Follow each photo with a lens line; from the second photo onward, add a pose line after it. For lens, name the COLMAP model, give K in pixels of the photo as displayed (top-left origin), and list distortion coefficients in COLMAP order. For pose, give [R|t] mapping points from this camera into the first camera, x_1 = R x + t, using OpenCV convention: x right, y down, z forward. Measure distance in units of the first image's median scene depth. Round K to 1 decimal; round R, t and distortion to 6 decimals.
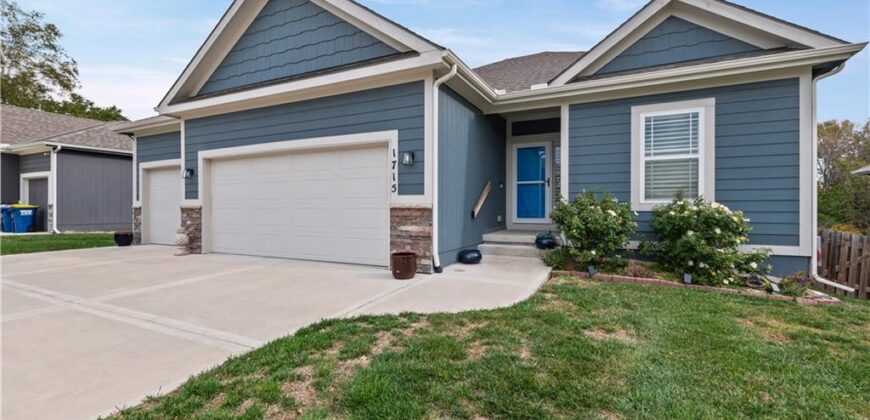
lens RADIAL K [[378.4, 0, 434.9], [0, 378.4, 205.5], [0, 0, 1]] dist [0.008737, -0.001129]
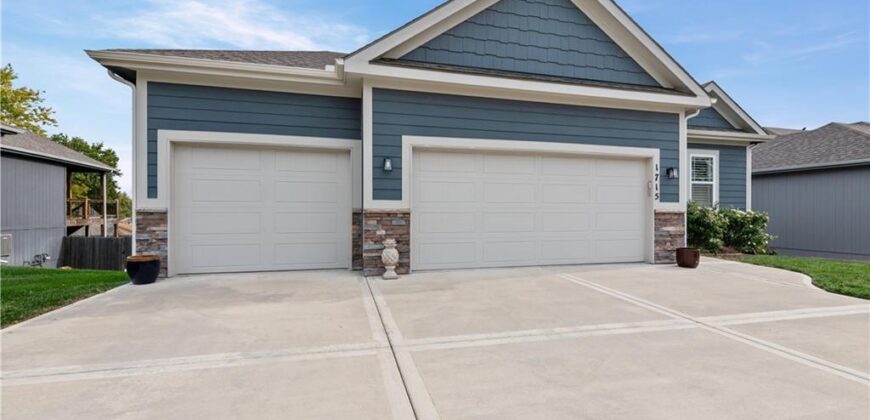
lens RADIAL K [[378.4, 0, 439.5], [0, 378.4, 209.3], [0, 0, 1]] dist [0.008737, -0.001129]
pose [[0.748797, 0.006829, 0.662764, -1.354489], [-0.005429, 0.999977, -0.004169, 0.004826], [-0.662777, -0.000477, 0.748816, 0.514297]]
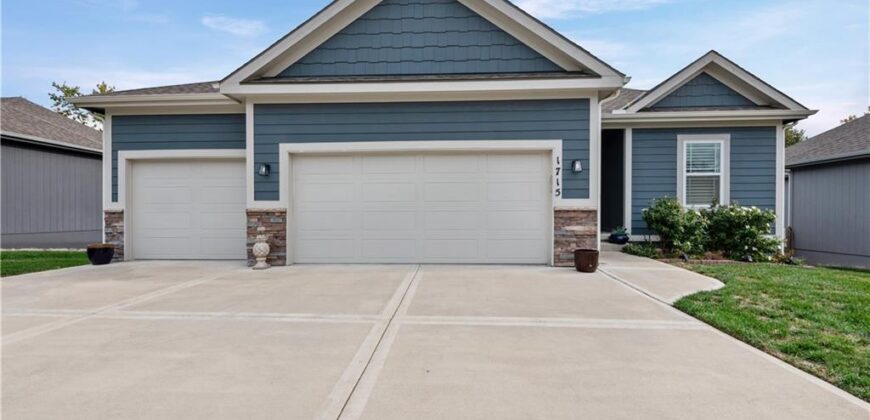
lens RADIAL K [[378.4, 0, 442.2], [0, 378.4, 211.6], [0, 0, 1]] dist [0.008737, -0.001129]
pose [[0.914654, -0.000400, 0.404237, -0.812007], [0.000530, 1.000000, -0.000210, 0.009905], [-0.404237, 0.000407, 0.914654, 0.115933]]
